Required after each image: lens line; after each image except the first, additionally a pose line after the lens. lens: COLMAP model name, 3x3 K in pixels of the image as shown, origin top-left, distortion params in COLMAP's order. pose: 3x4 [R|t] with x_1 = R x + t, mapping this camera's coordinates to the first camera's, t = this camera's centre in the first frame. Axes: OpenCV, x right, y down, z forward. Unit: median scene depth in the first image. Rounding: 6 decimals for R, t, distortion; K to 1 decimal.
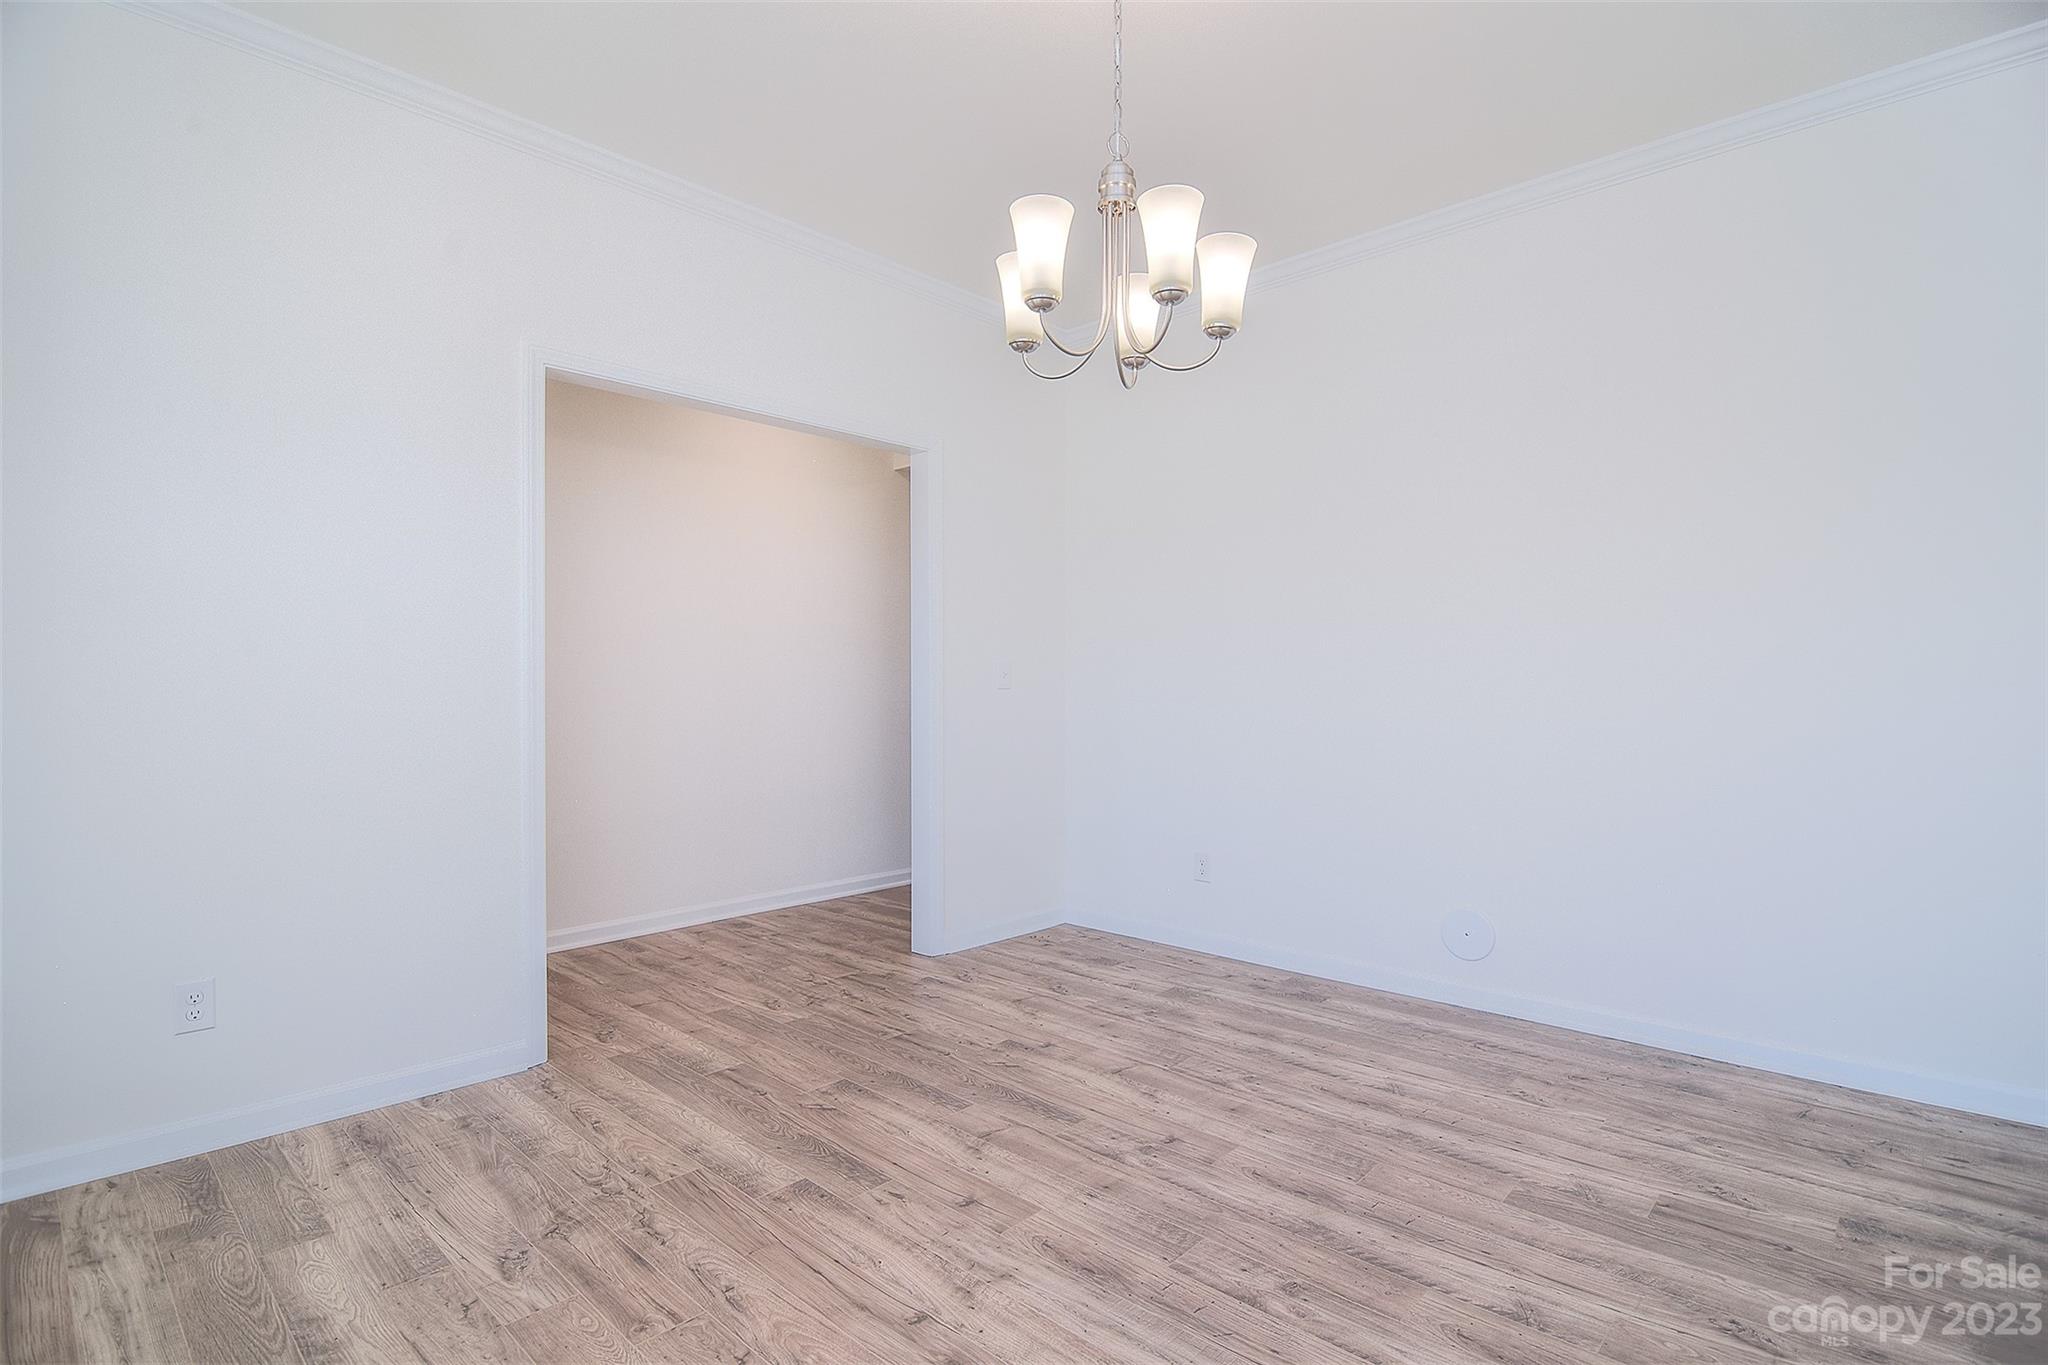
lens RADIAL K [[996.6, 0, 1024.3], [0, 996.6, 688.3], [0, 0, 1]] dist [-0.004326, -0.001417]
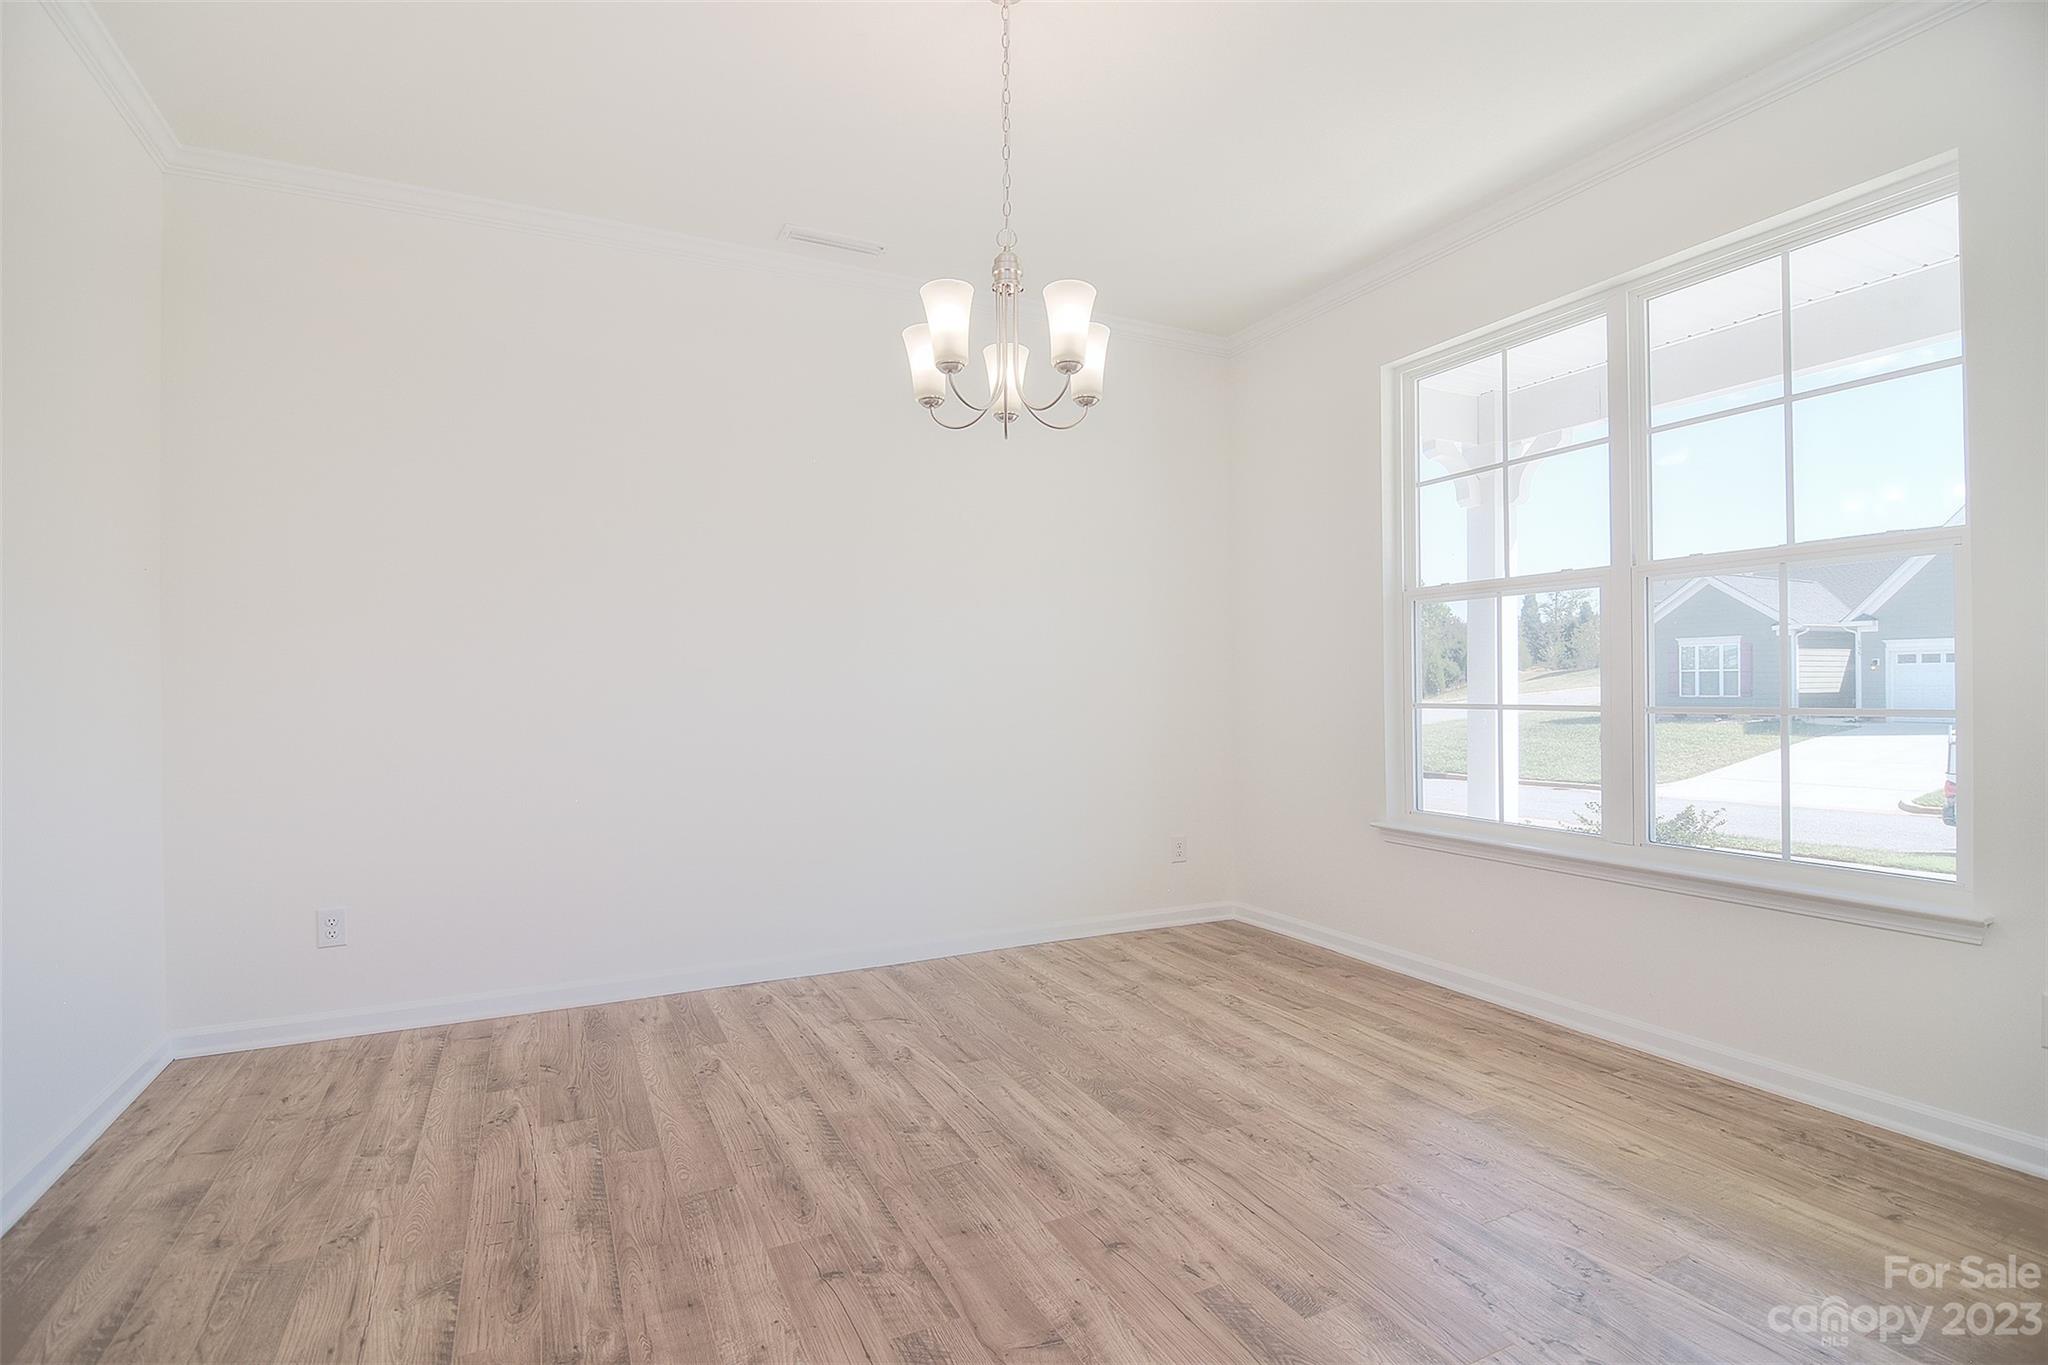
lens RADIAL K [[996.6, 0, 1022.9], [0, 996.6, 682.6], [0, 0, 1]] dist [-0.004326, -0.001417]
pose [[-0.938137, 0.010313, 0.346109, -0.303286], [0.007991, 0.999935, -0.008135, -0.000025], [-0.346171, -0.004866, -0.938159, 1.909172]]
